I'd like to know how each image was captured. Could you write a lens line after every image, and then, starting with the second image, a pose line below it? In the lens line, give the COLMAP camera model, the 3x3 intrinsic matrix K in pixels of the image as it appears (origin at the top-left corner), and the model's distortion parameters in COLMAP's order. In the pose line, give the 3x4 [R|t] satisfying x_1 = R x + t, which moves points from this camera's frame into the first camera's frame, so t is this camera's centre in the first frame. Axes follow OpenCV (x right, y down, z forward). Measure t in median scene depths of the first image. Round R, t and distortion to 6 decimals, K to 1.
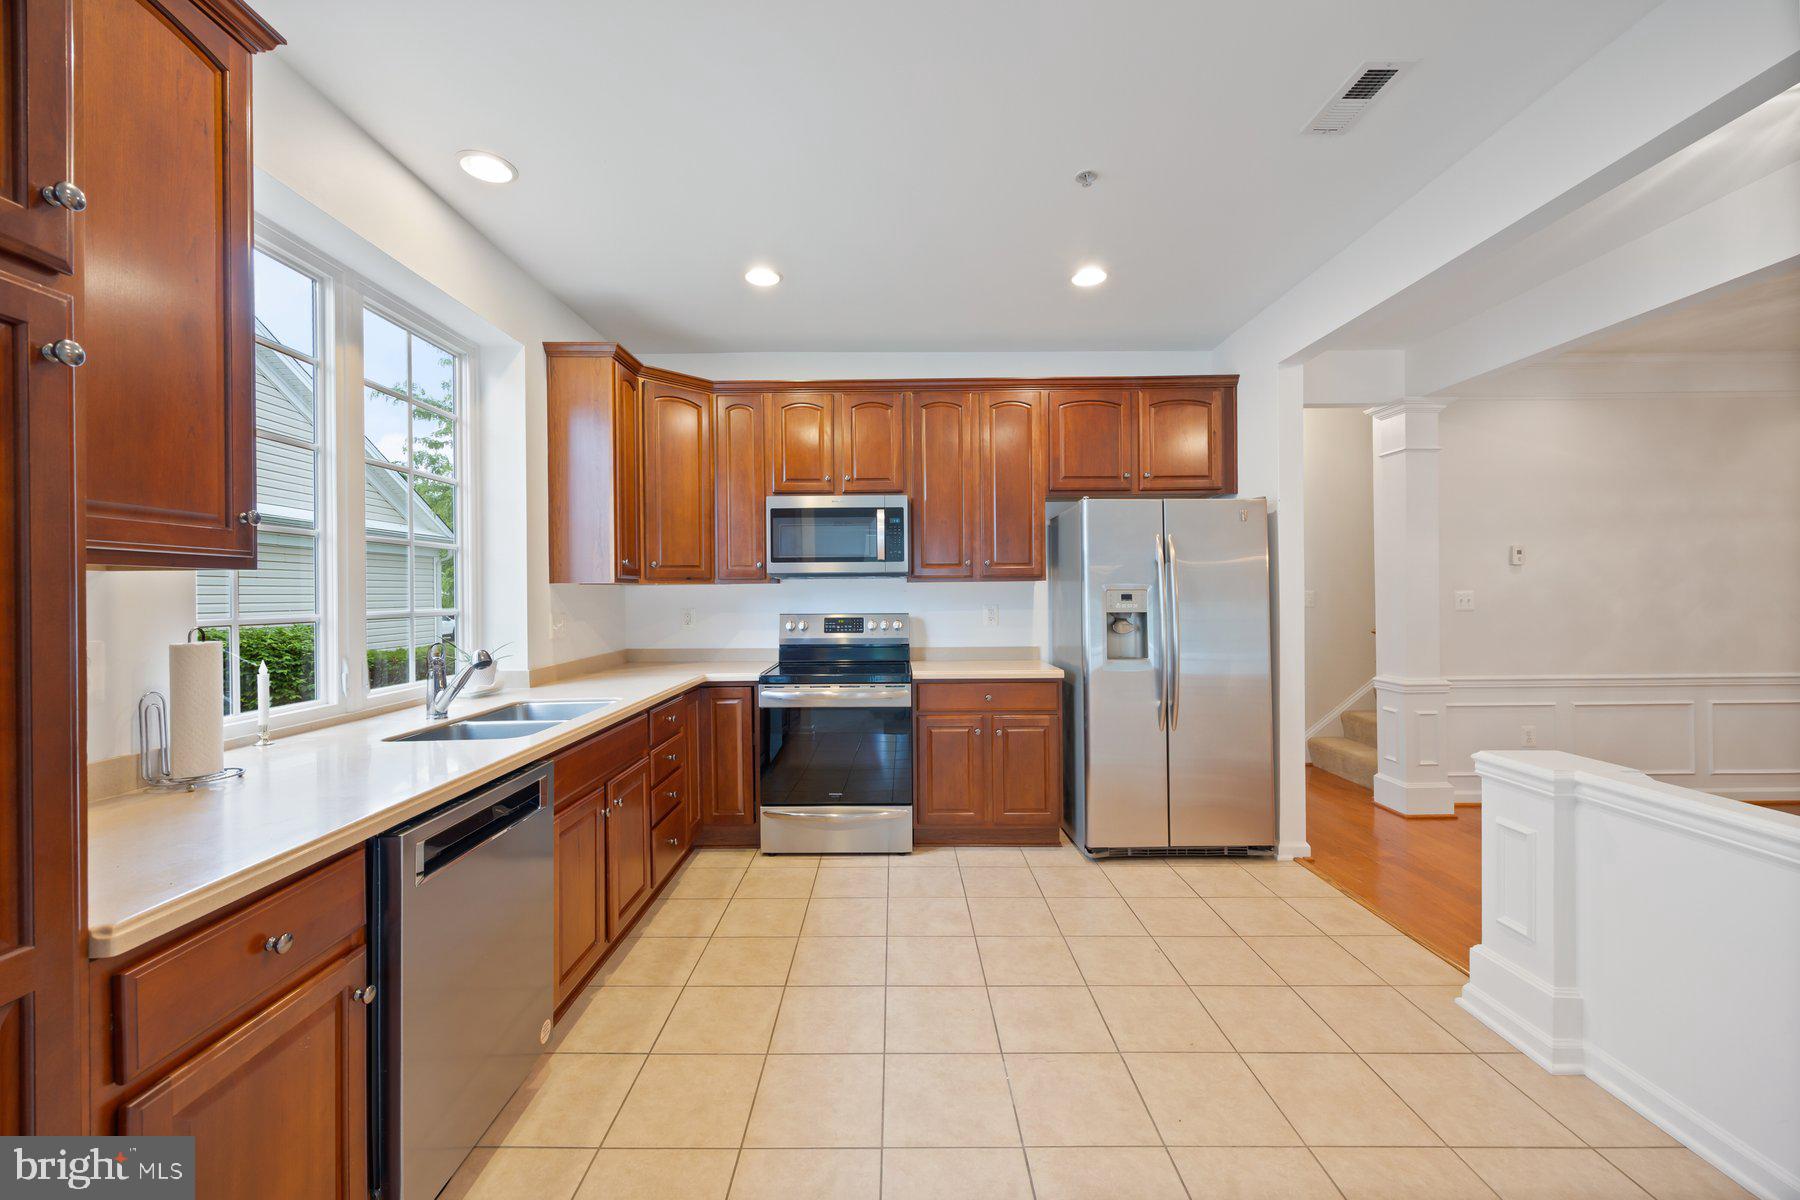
lens RADIAL K [[678.7, 0, 889.5], [0, 678.7, 595.6], [0, 0, 1]] dist [-0.004281, -0.000125]
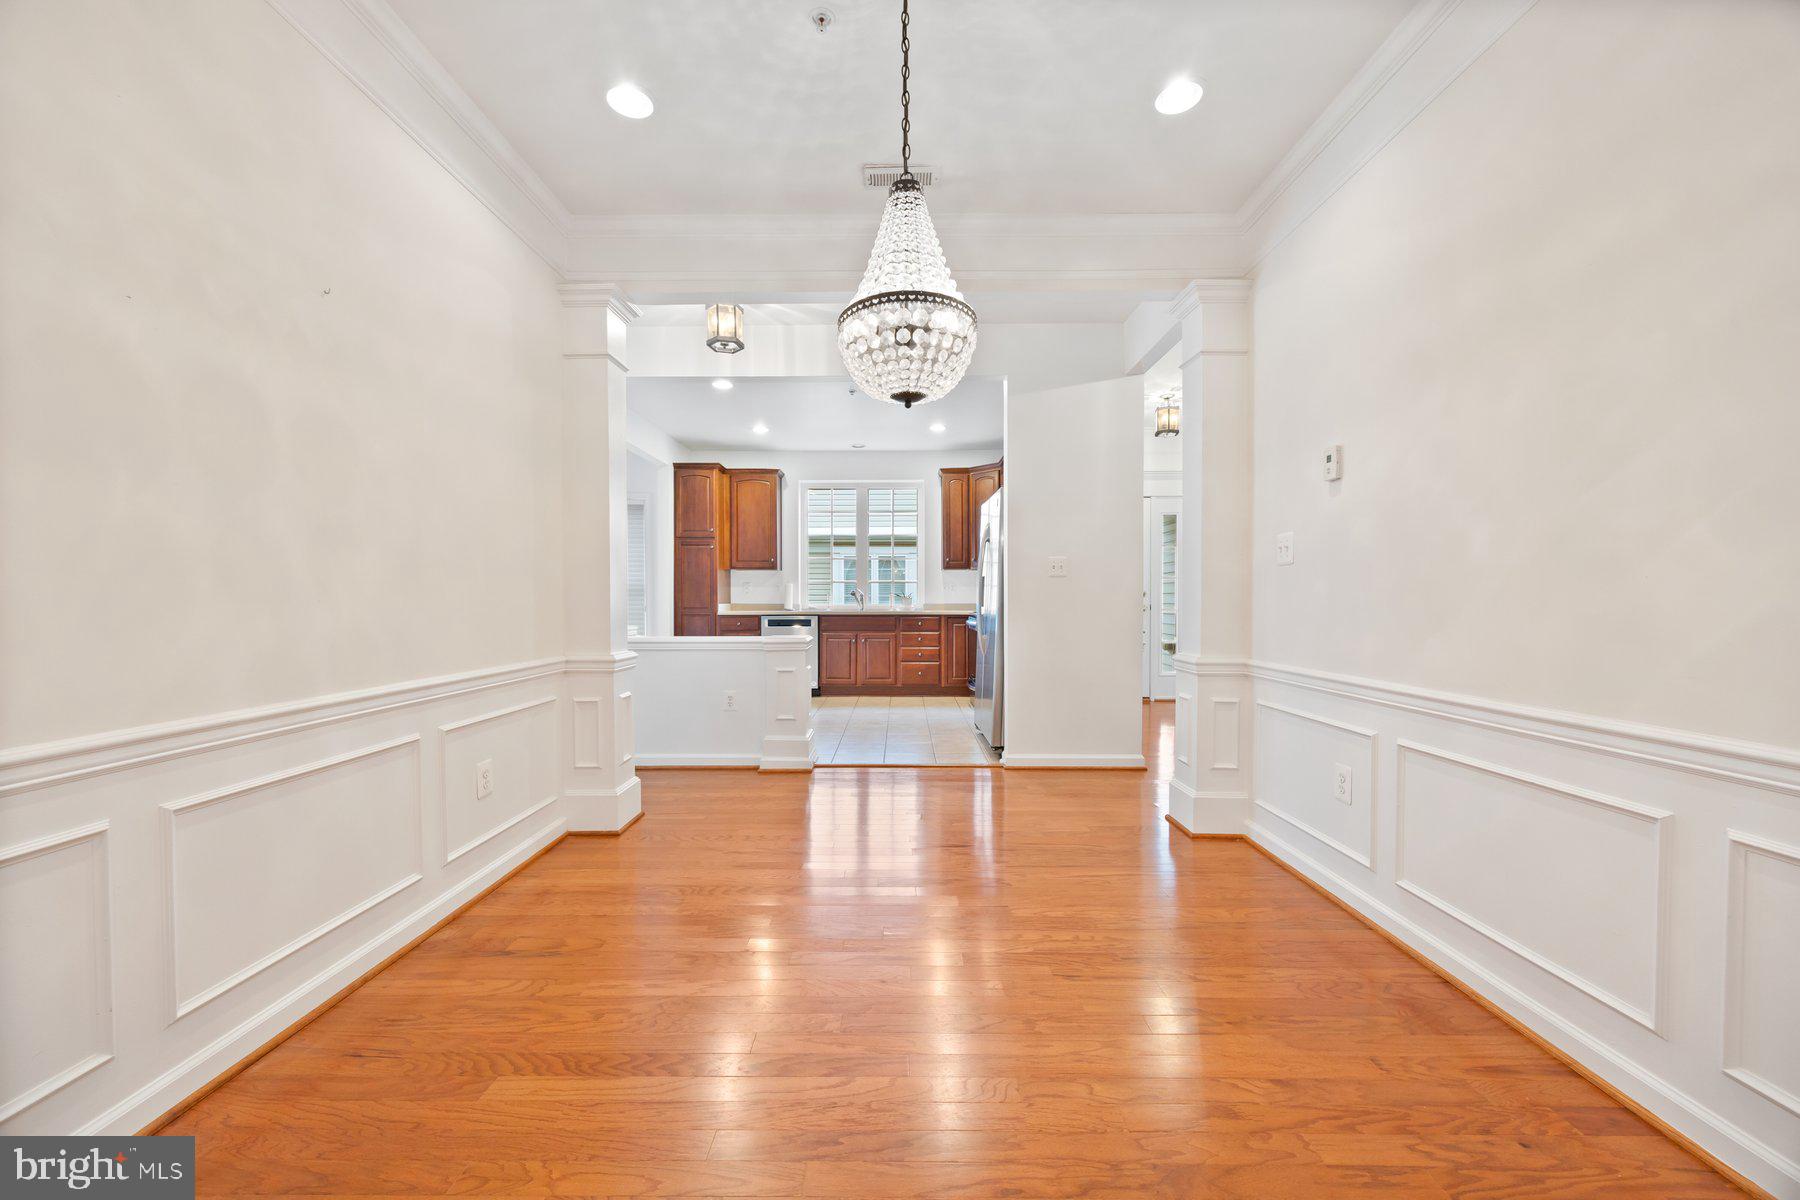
lens RADIAL K [[678.7, 0, 889.5], [0, 678.7, 595.6], [0, 0, 1]] dist [-0.004281, -0.000125]
pose [[0.007661, 0.004371, -0.999961, 1.800316], [-0.001960, 0.999989, 0.004356, 0.060247], [0.999969, 0.001927, 0.007669, 0.739369]]
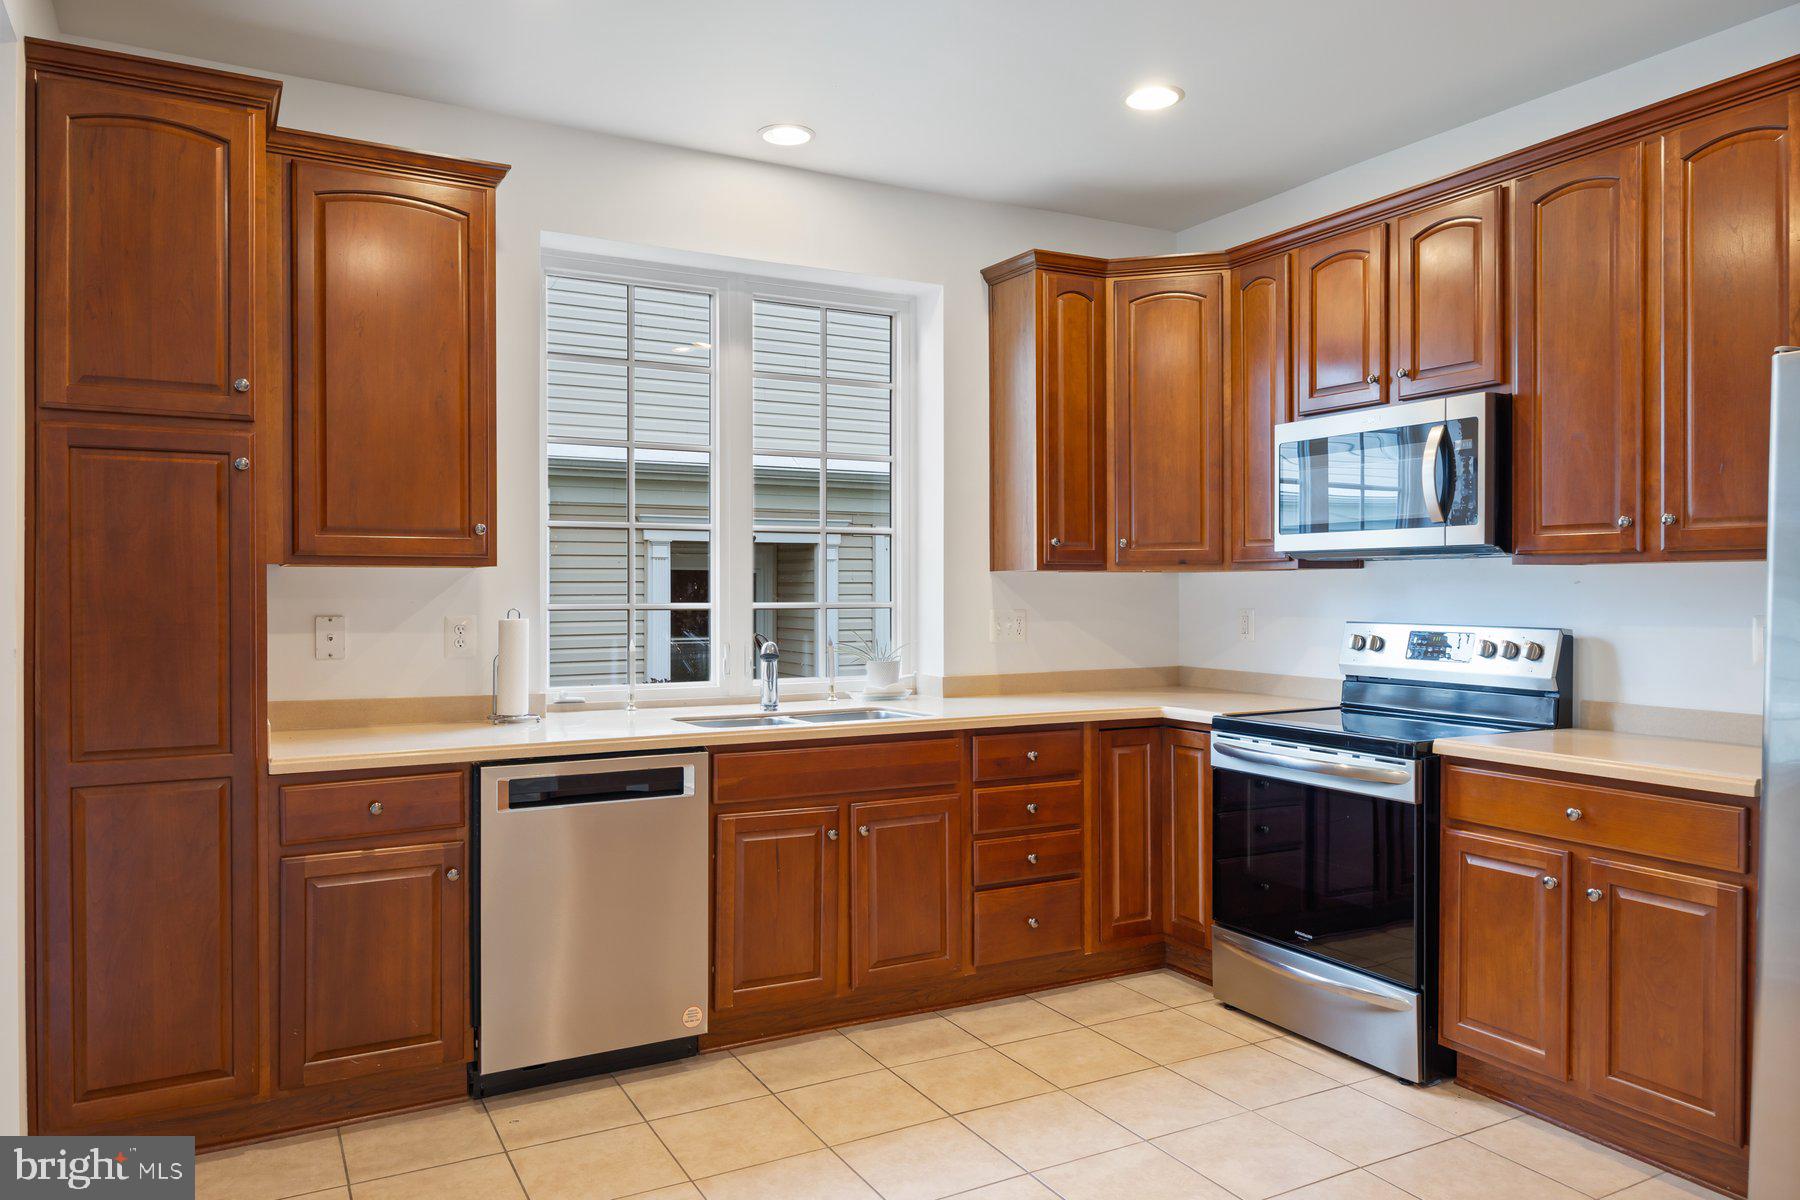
lens RADIAL K [[1181.9, 0, 900.0], [0, 1181.9, 600.0], [0, 0, 1]] dist [-0.009275, -0.001602]
pose [[0.498063, 0.016066, -0.866992, 0.617584], [-0.006653, 0.999870, 0.014706, -0.003848], [0.867116, -0.001557, 0.498105, 0.206694]]
